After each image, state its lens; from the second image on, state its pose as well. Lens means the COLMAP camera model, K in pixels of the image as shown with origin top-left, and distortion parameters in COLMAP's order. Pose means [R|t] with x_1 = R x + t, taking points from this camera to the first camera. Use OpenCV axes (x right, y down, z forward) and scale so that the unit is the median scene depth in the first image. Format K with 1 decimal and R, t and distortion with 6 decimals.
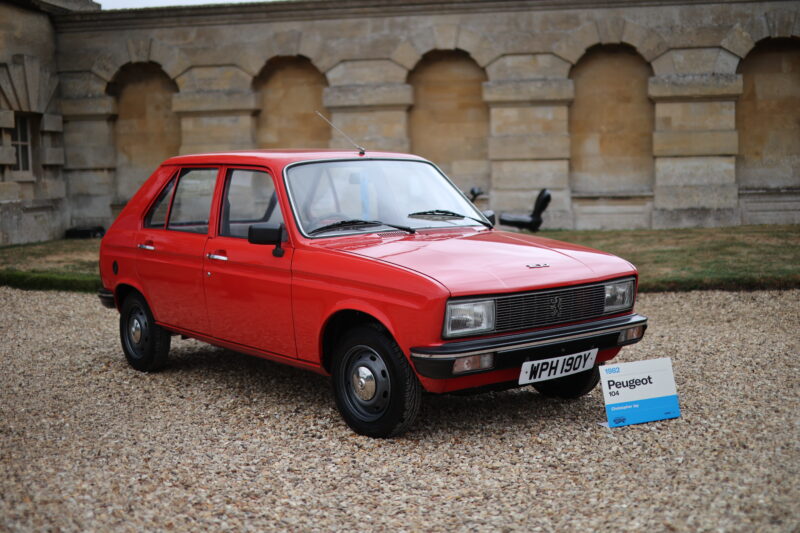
lens RADIAL K [[1106.7, 0, 403.0], [0, 1106.7, 268.7], [0, 0, 1]] dist [-0.079732, 0.000000]
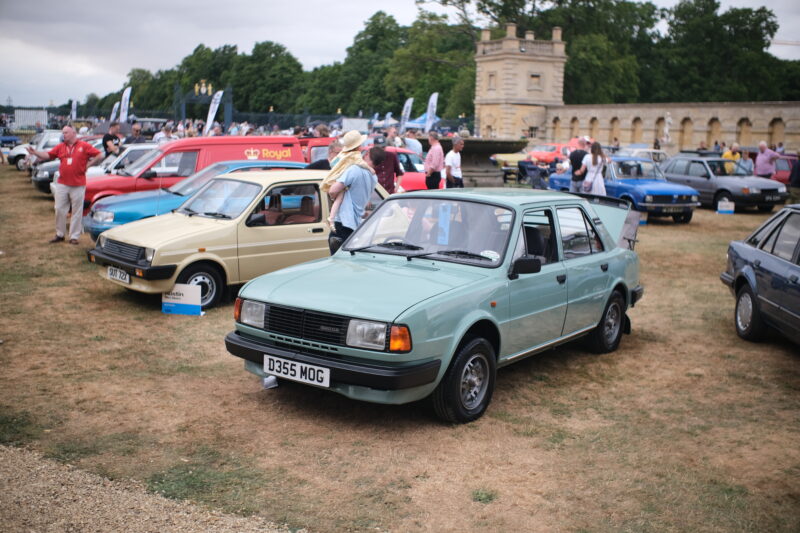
lens RADIAL K [[910.9, 0, 398.4], [0, 910.9, 262.8], [0, 0, 1]] dist [-0.085119, 0.000000]
pose [[0.538139, 0.159688, -0.827590, 2.879096], [-0.113652, 0.986669, 0.116481, 0.059459], [0.835158, 0.031374, 0.549114, -1.792108]]
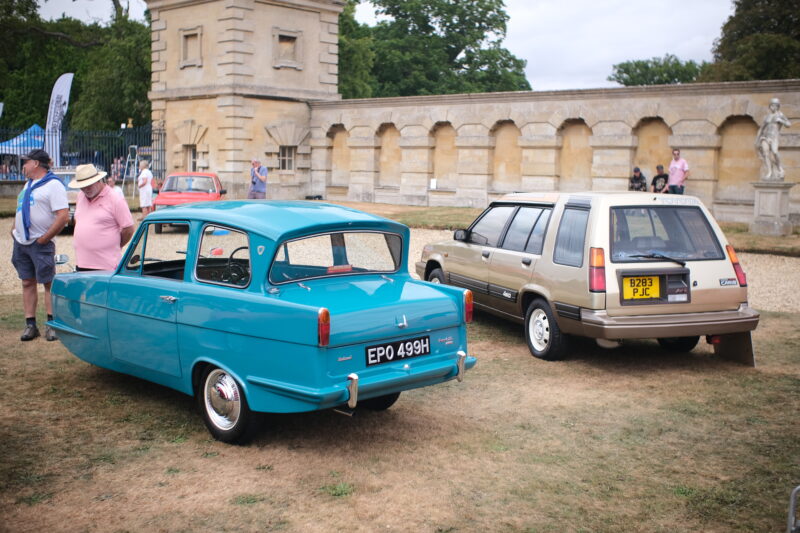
lens RADIAL K [[910.9, 0, 397.1], [0, 910.9, 265.6], [0, 0, 1]] dist [-0.085119, 0.000000]
pose [[0.844615, 0.093633, -0.527123, 0.924314], [-0.081350, 0.995600, 0.046500, 0.006204], [0.529158, 0.003607, 0.848516, -0.549239]]
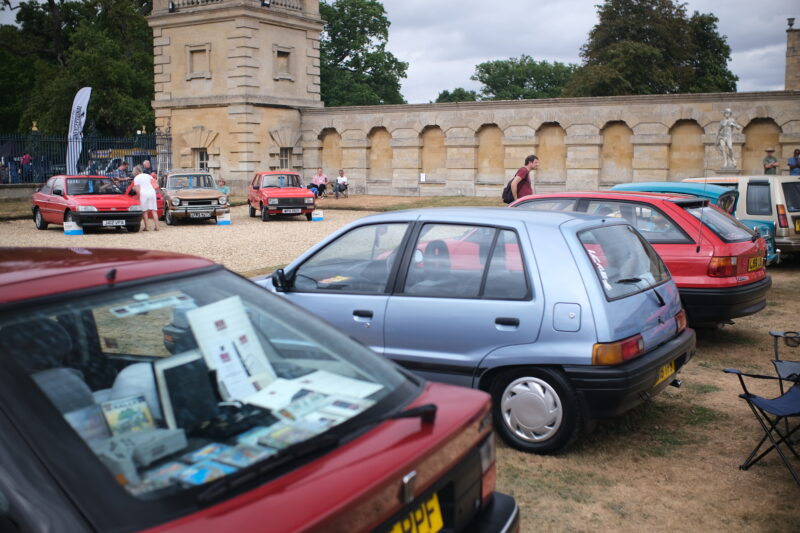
lens RADIAL K [[910.9, 0, 400.5], [0, 910.9, 267.5], [0, 0, 1]] dist [-0.085119, 0.000000]
pose [[0.932788, 0.059102, -0.355546, 0.746050], [-0.047675, 0.998028, 0.040824, 0.050460], [0.357258, -0.021130, 0.933767, -1.017465]]
